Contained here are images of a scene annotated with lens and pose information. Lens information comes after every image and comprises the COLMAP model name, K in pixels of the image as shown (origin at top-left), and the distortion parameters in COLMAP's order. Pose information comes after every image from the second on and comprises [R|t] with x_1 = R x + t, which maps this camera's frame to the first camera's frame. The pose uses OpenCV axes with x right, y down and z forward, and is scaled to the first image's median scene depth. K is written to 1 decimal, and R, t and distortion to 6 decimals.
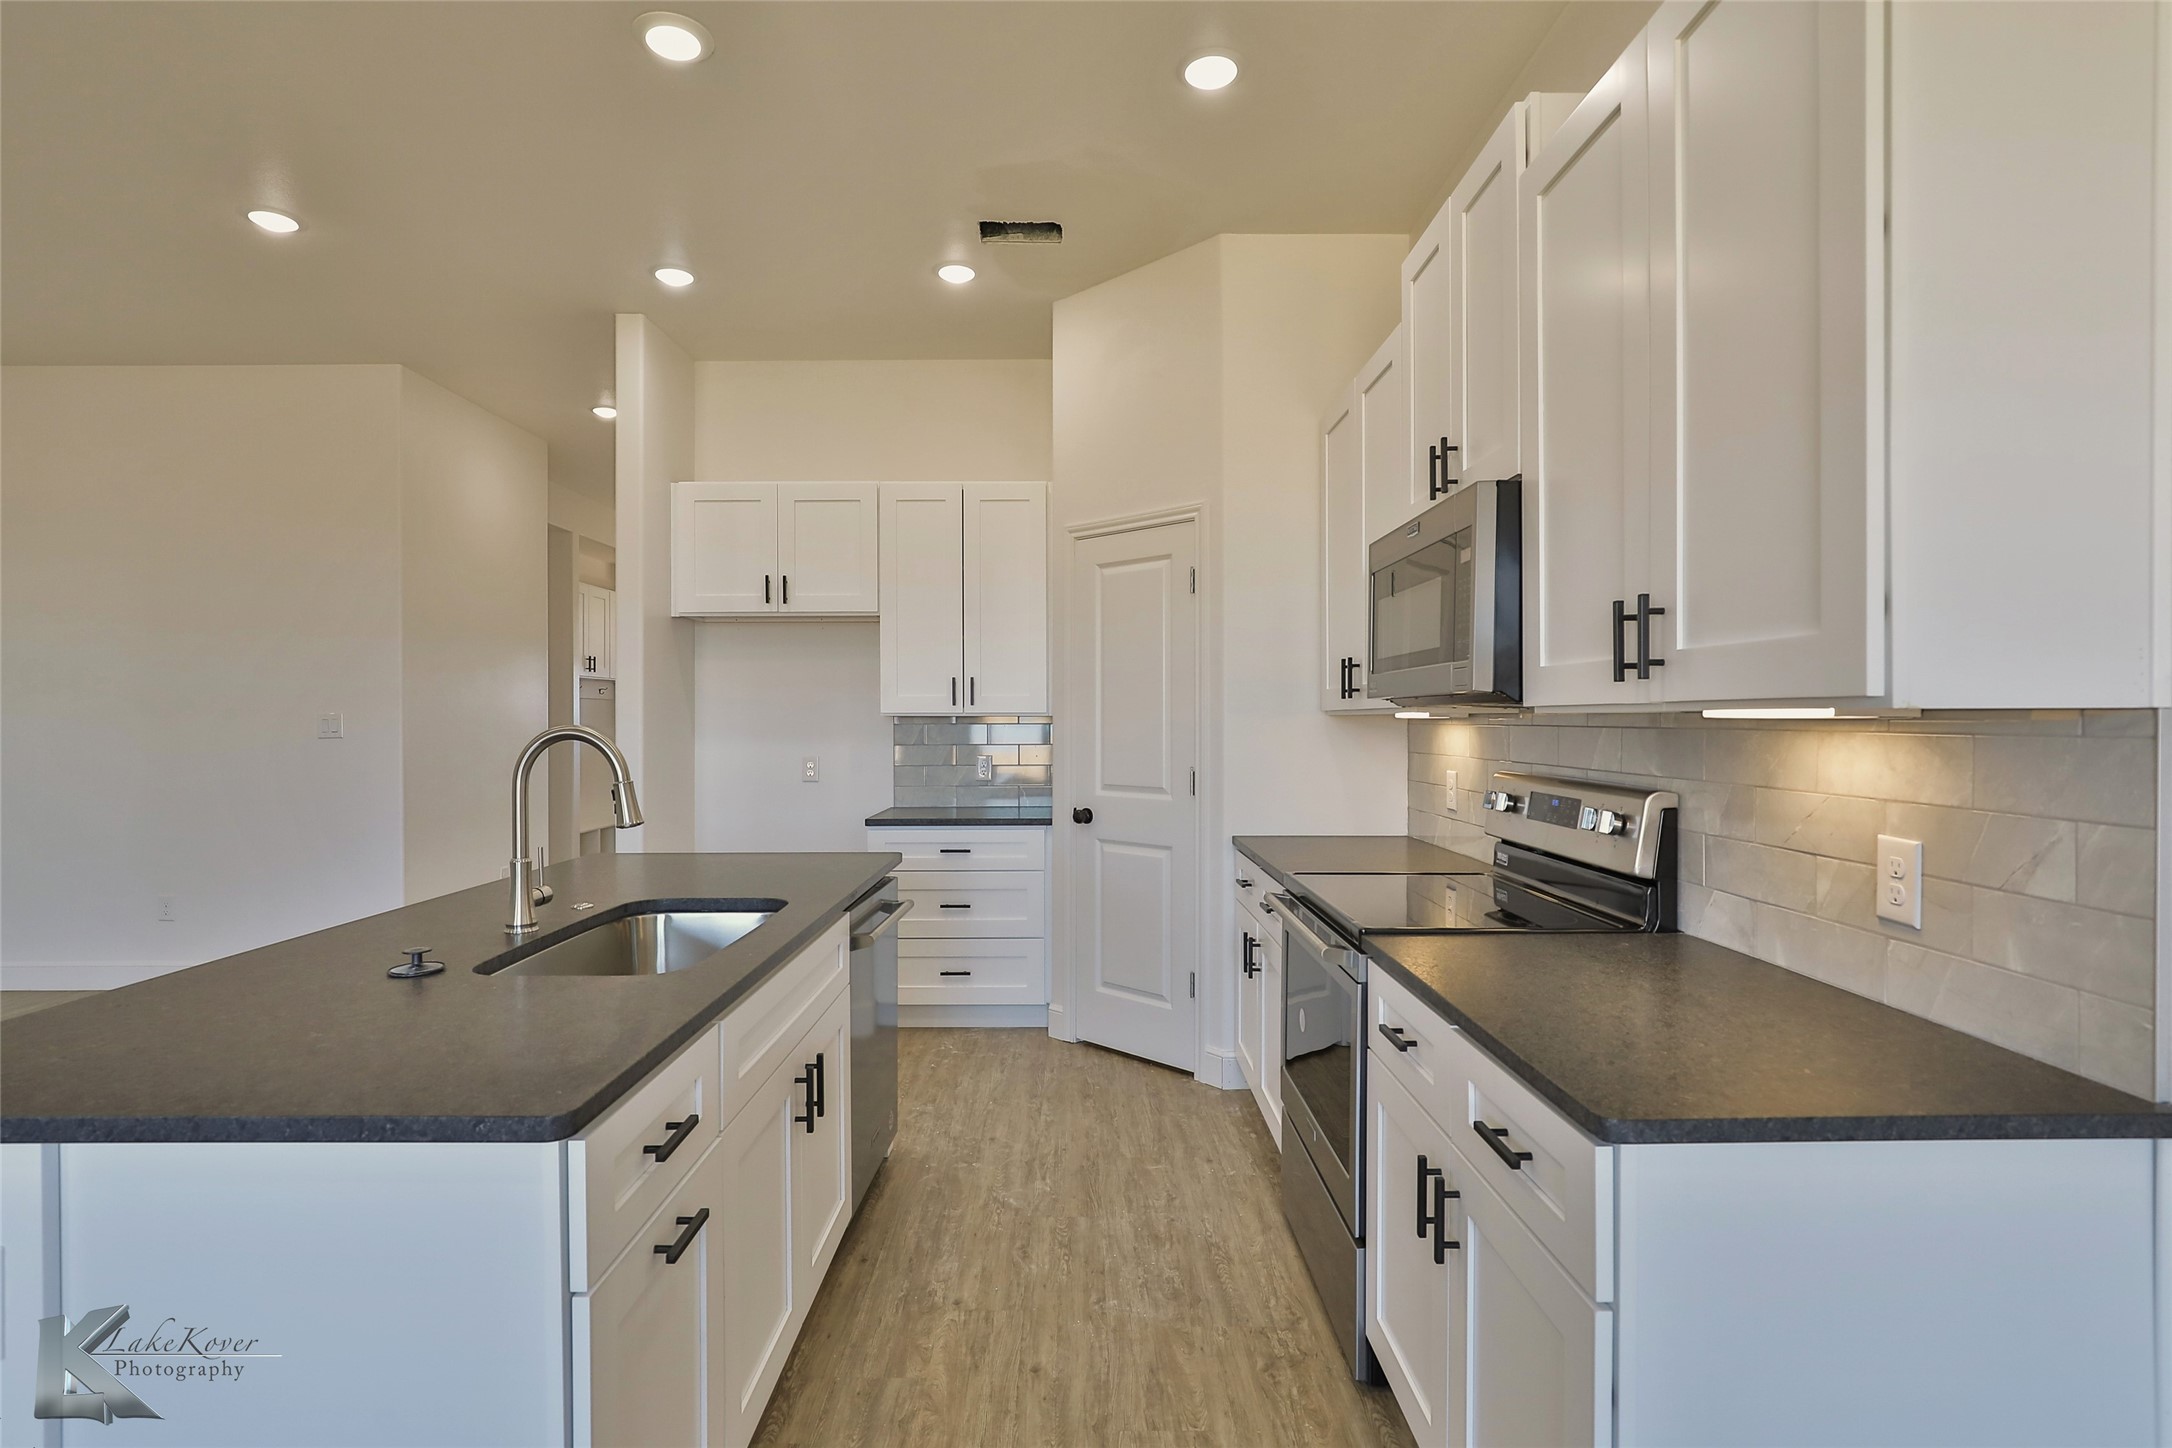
lens RADIAL K [[1054.6, 0, 1074.7], [0, 1054.6, 725.5], [0, 0, 1]] dist [-0.010703, 0.004997]
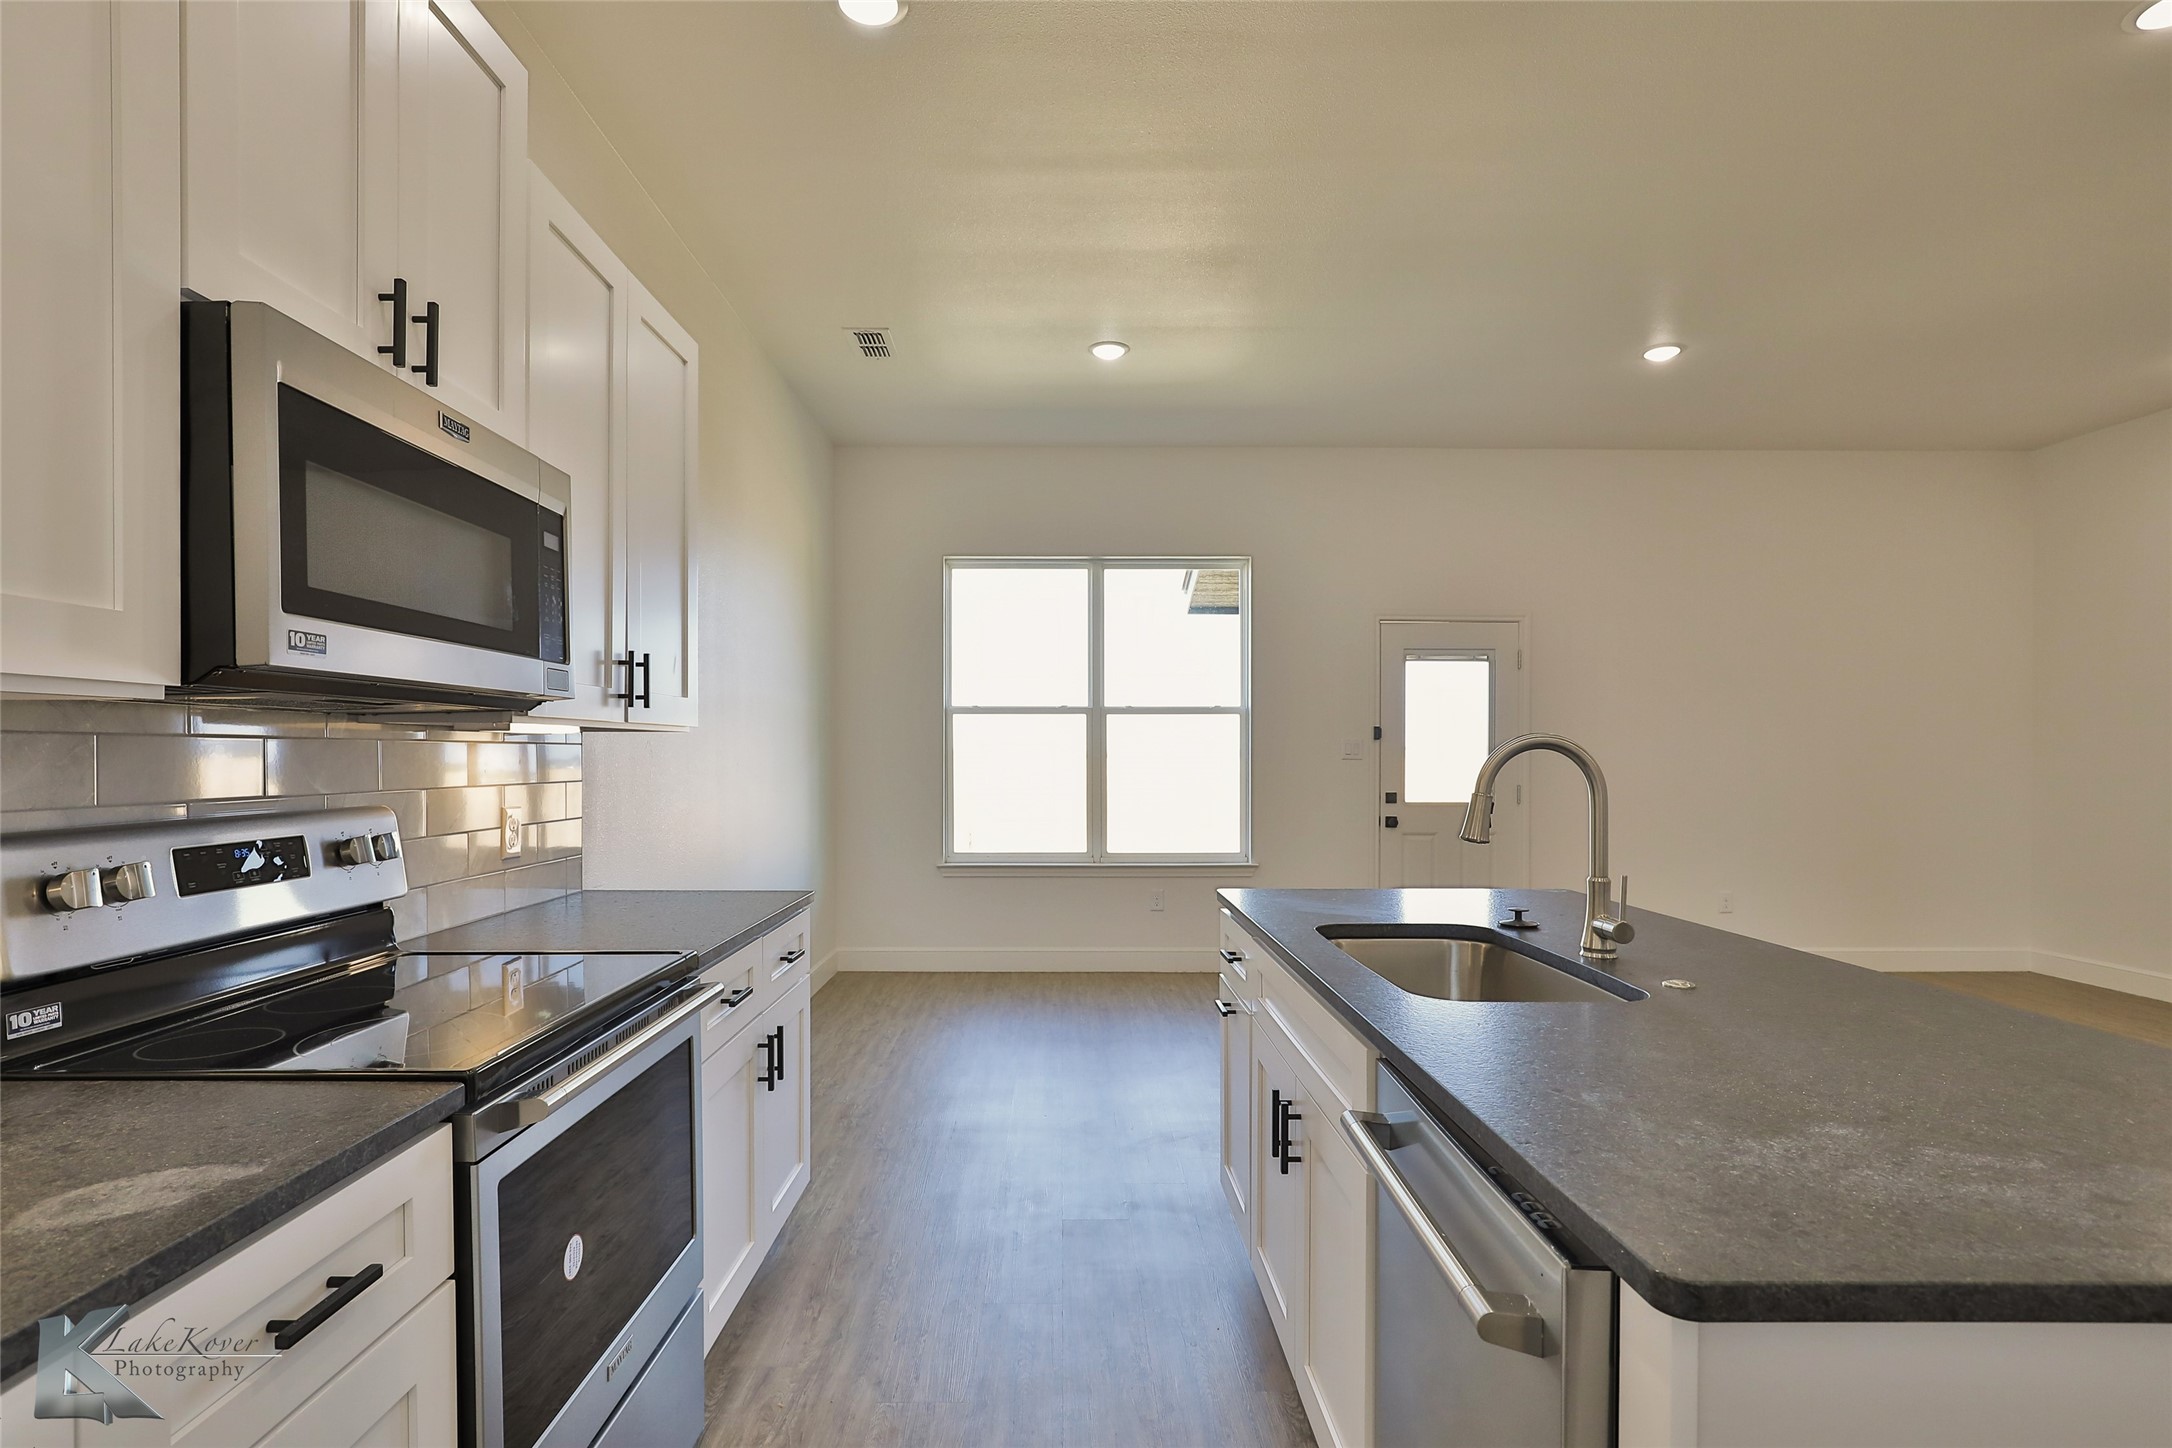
lens RADIAL K [[1054.6, 0, 1055.0], [0, 1054.6, 755.9], [0, 0, 1]] dist [-0.010703, 0.004997]
pose [[-0.999961, 0.002300, 0.008480, -0.032066], [0.002381, 0.999951, 0.009559, 0.005484], [-0.008457, 0.009579, -0.999918, 1.050258]]
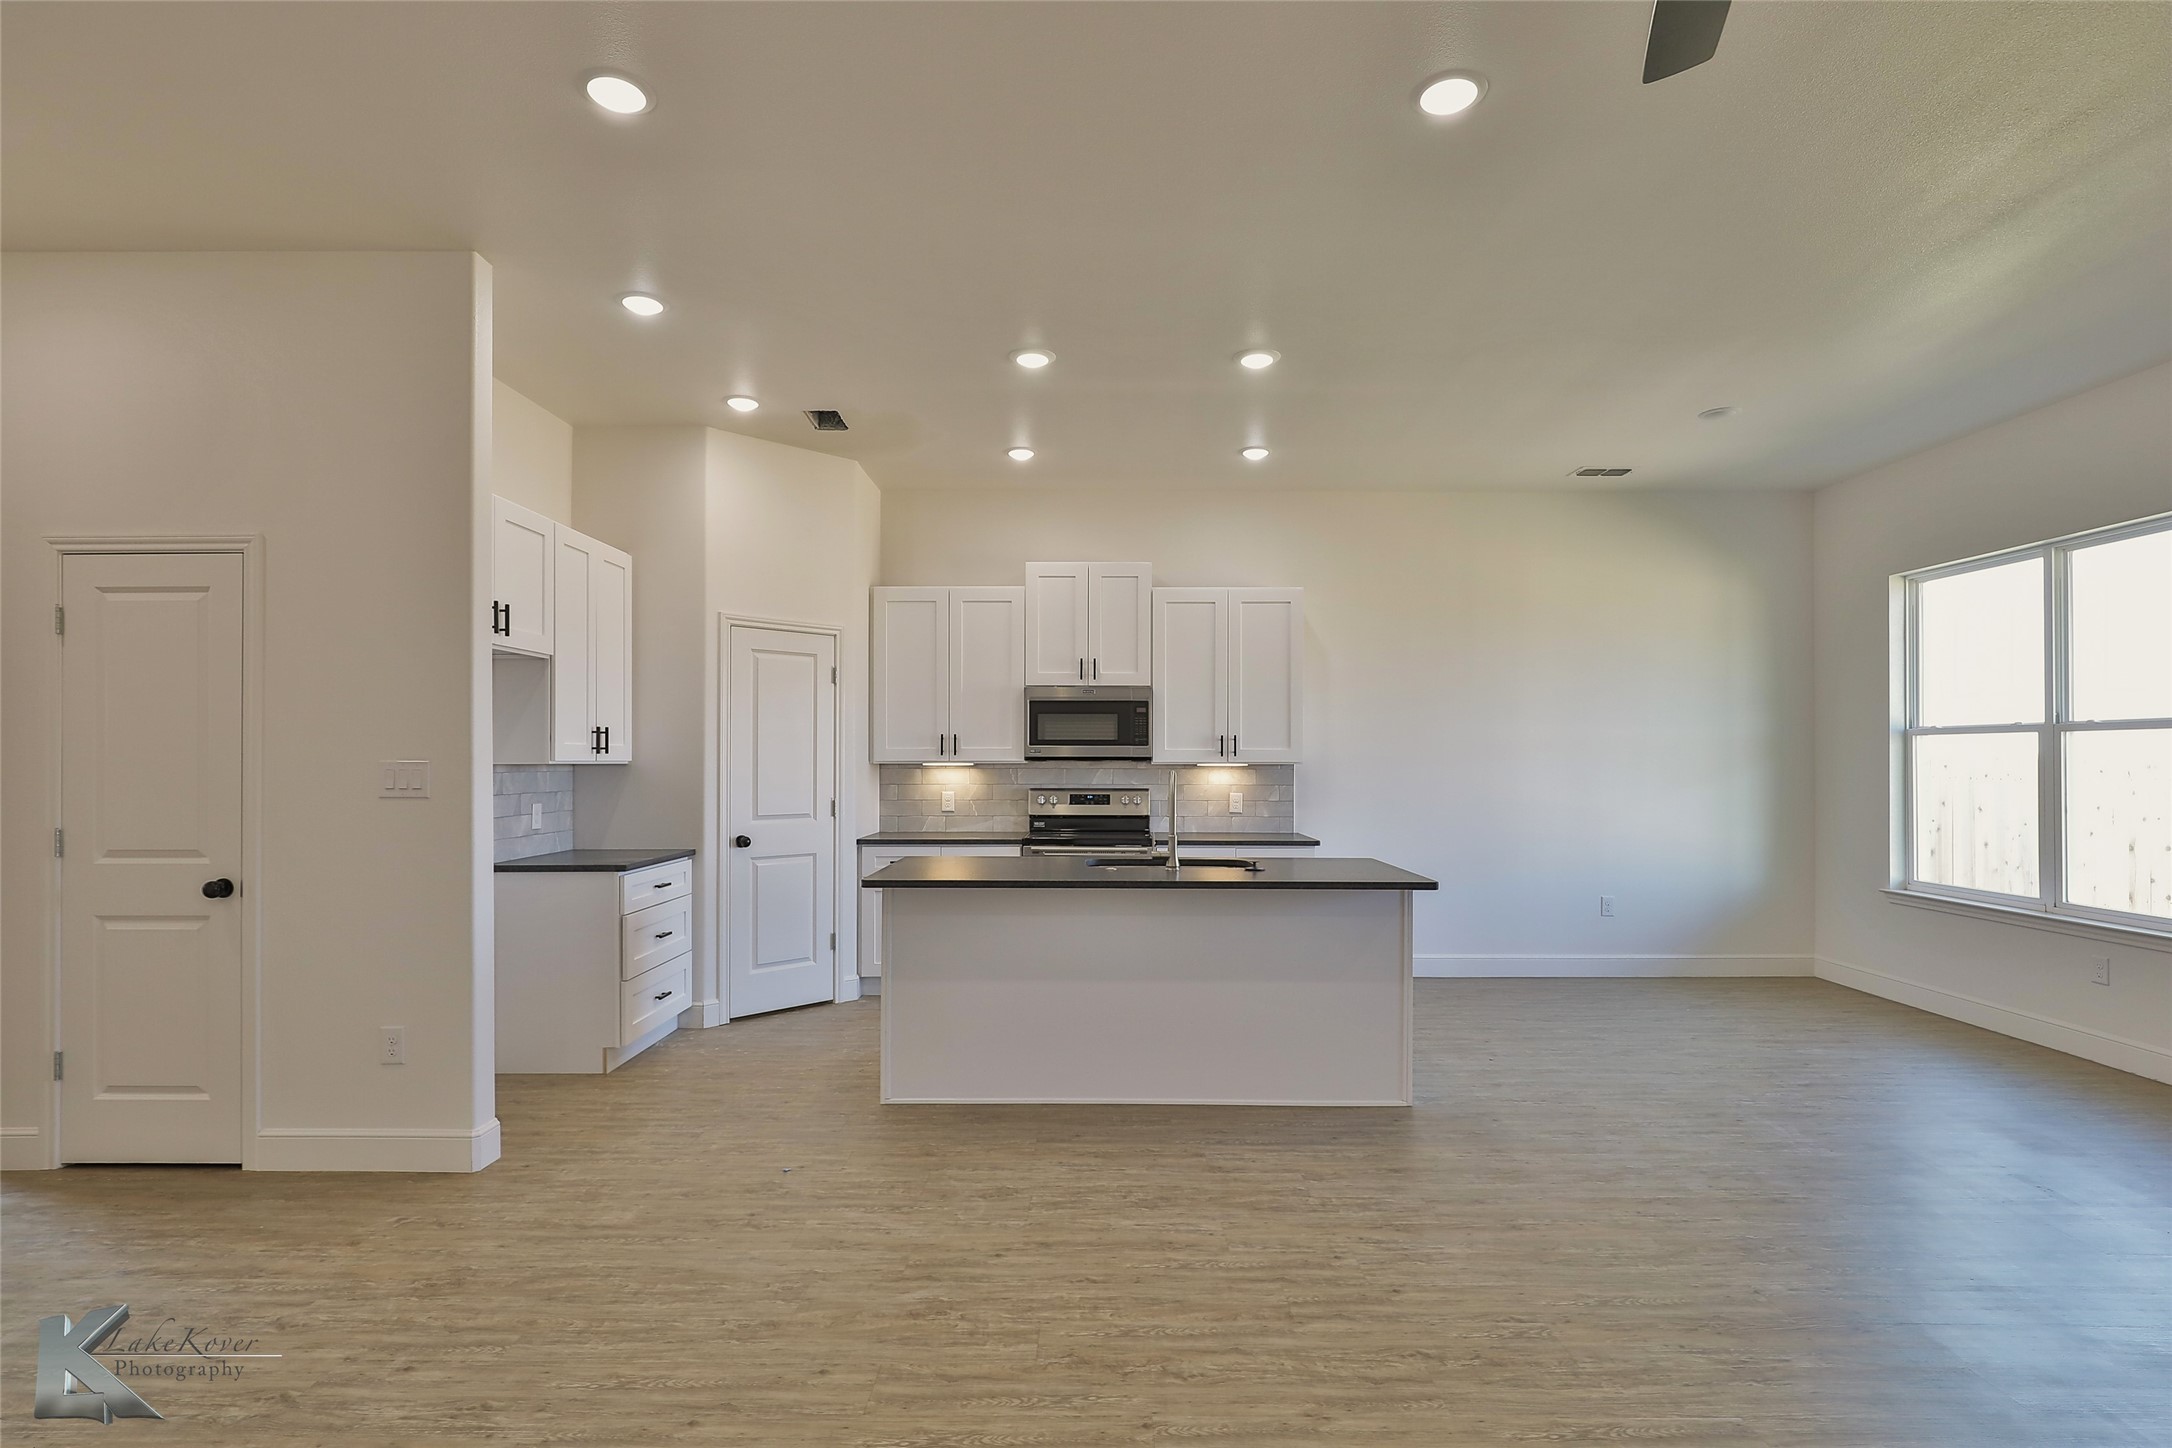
lens RADIAL K [[1054.6, 0, 1087.0], [0, 1054.6, 749.3], [0, 0, 1]] dist [-0.010703, 0.004997]
pose [[0.005106, 0.010736, 0.999929, -1.425527], [0.004973, 0.999930, -0.010761, -0.012502], [-0.999975, 0.005027, 0.005053, 0.633751]]
